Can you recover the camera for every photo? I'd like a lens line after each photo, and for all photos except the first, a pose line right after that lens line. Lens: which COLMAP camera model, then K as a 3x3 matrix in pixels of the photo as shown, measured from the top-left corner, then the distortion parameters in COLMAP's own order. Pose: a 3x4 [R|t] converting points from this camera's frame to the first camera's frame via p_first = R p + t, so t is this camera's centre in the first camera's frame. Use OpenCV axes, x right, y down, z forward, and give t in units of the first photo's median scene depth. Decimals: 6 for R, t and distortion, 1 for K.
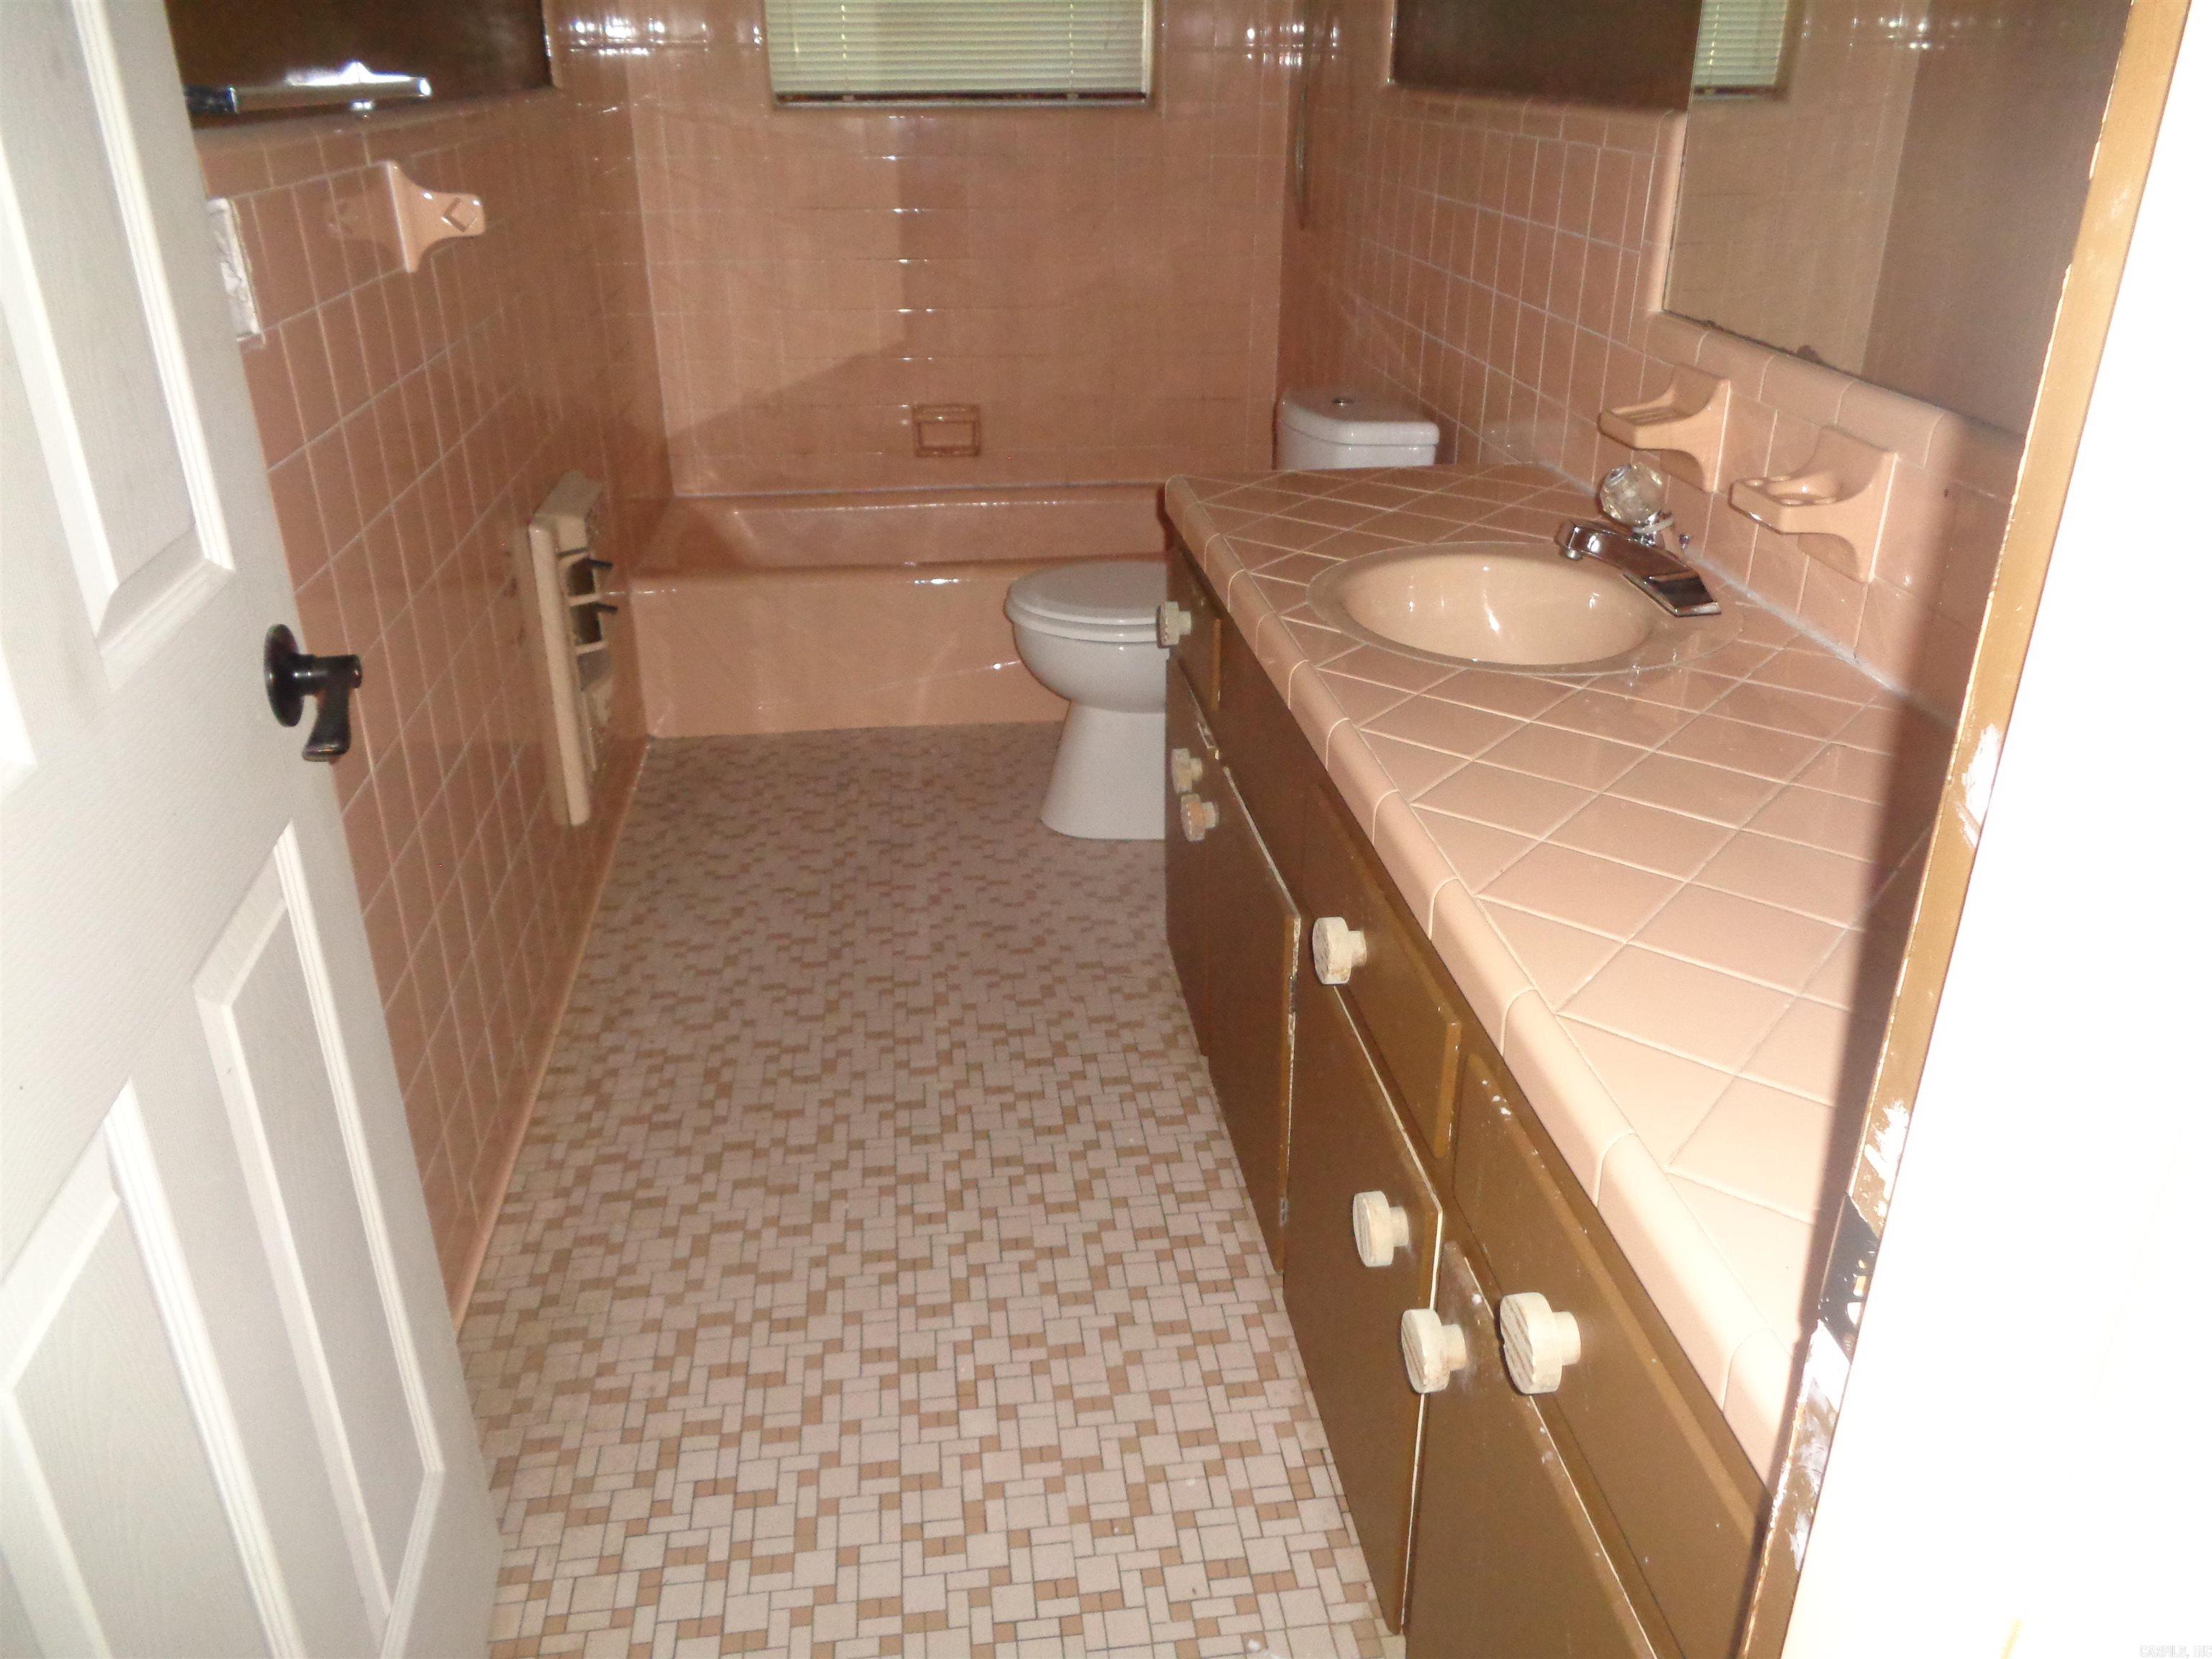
lens RADIAL K [[1661.2, 0, 1097.9], [0, 1661.2, 816.3], [0, 0, 1]] dist [-0.003178, -0.002091]
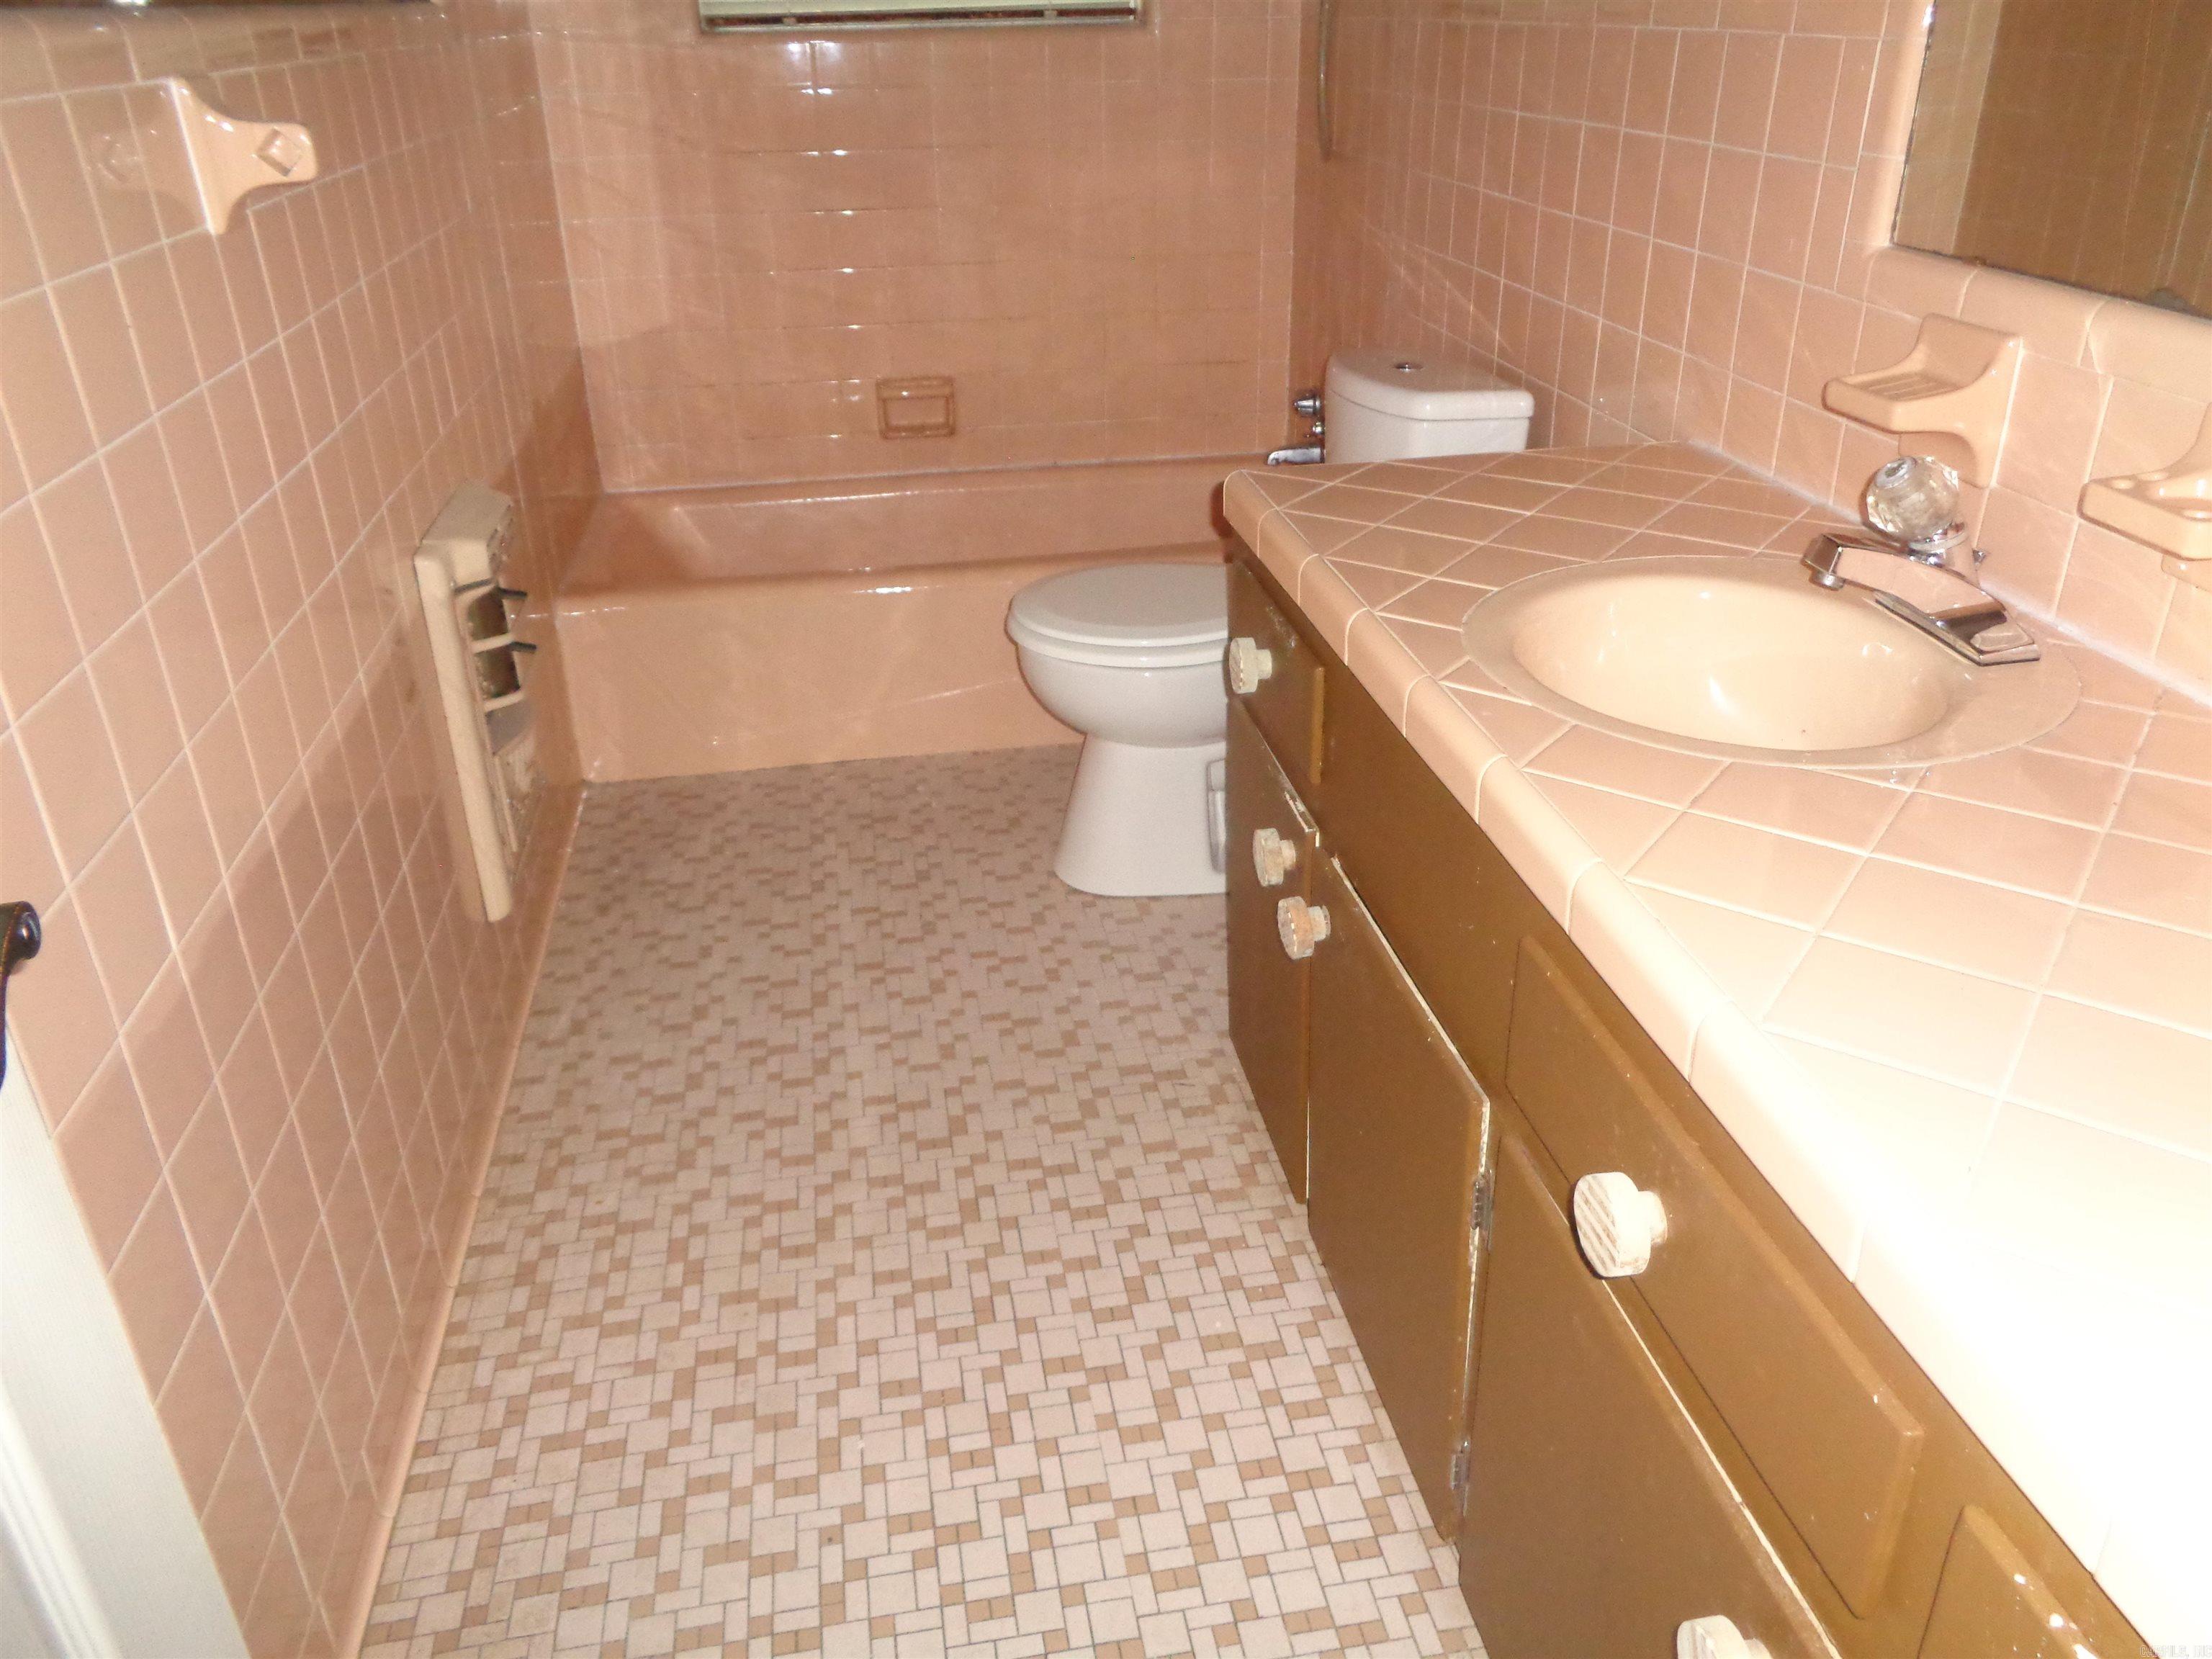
lens RADIAL K [[1661.2, 0, 1099.7], [0, 1661.2, 818.2], [0, 0, 1]] dist [-0.003178, -0.002091]
pose [[0.998966, -0.035518, 0.028394, -0.045941], [0.034737, 0.999017, 0.027547, -0.063472], [-0.029344, -0.026532, 0.999217, 0.205170]]
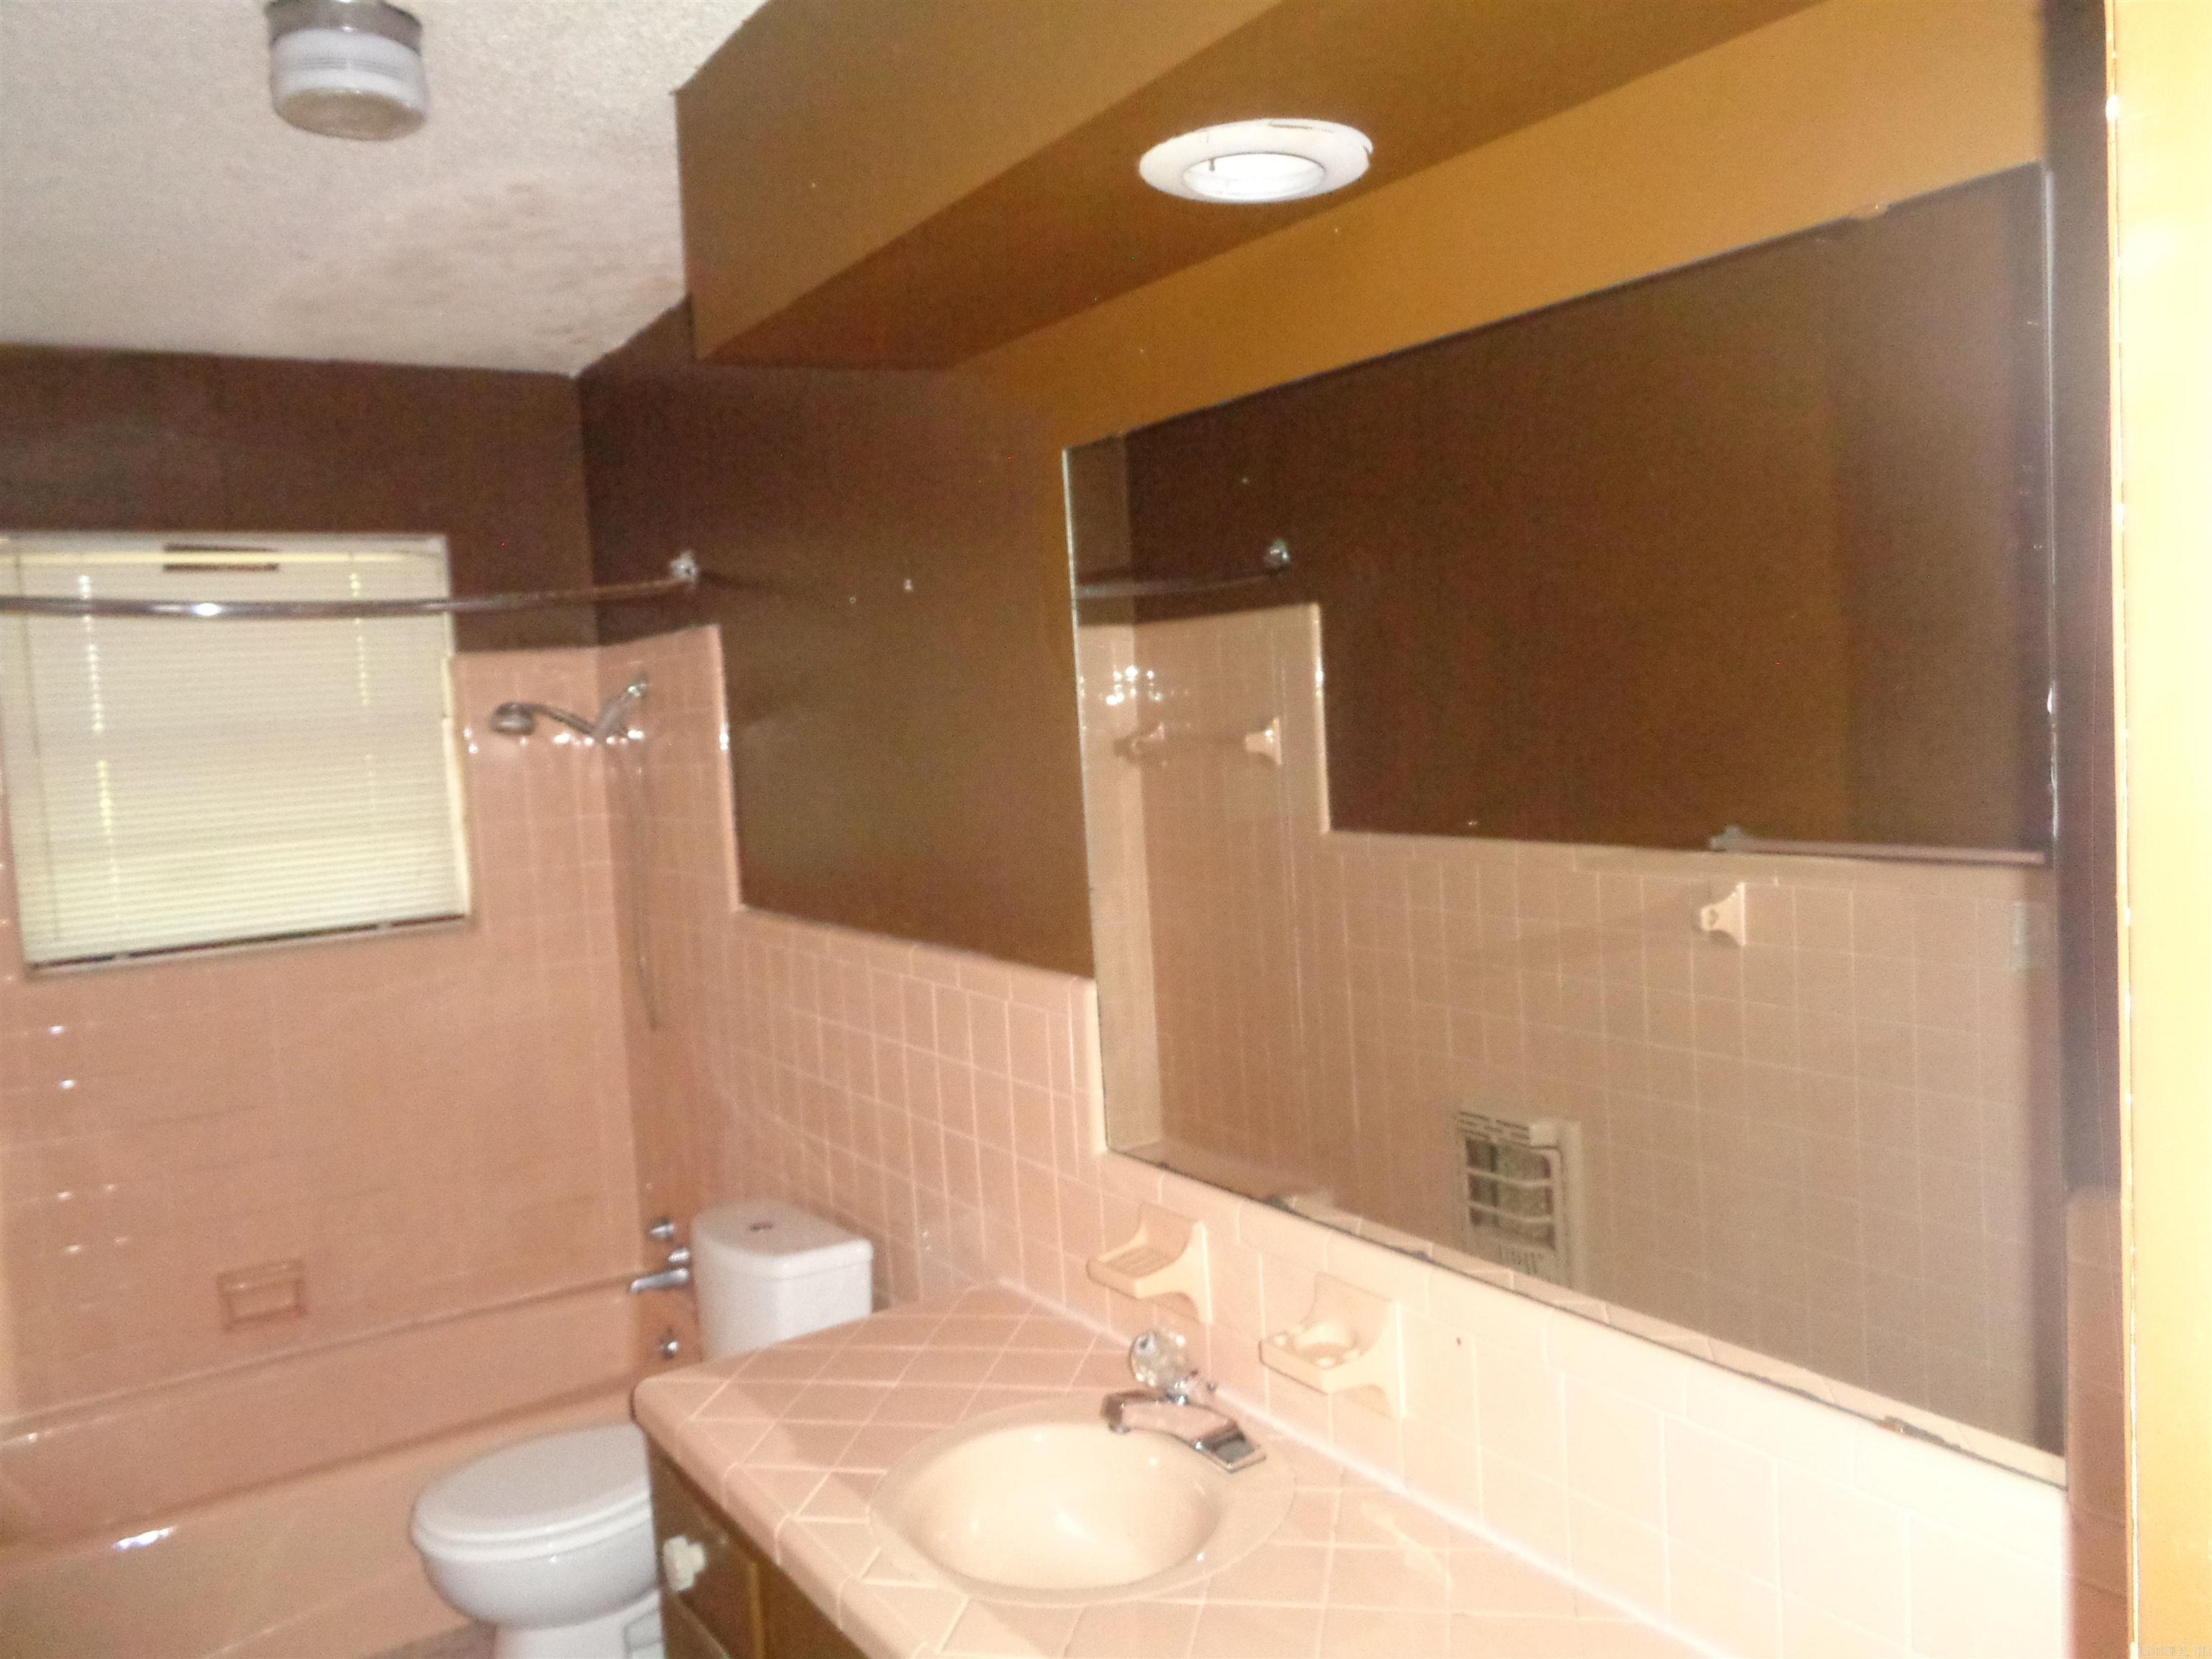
lens RADIAL K [[1661.2, 0, 1102.1], [0, 1661.2, 826.3], [0, 0, 1]] dist [-0.003178, -0.002091]
pose [[0.890736, -0.085361, 0.446434, -0.111389], [0.242263, 0.920219, -0.307418, -0.140739], [-0.384575, 0.381982, 0.840352, 0.004254]]
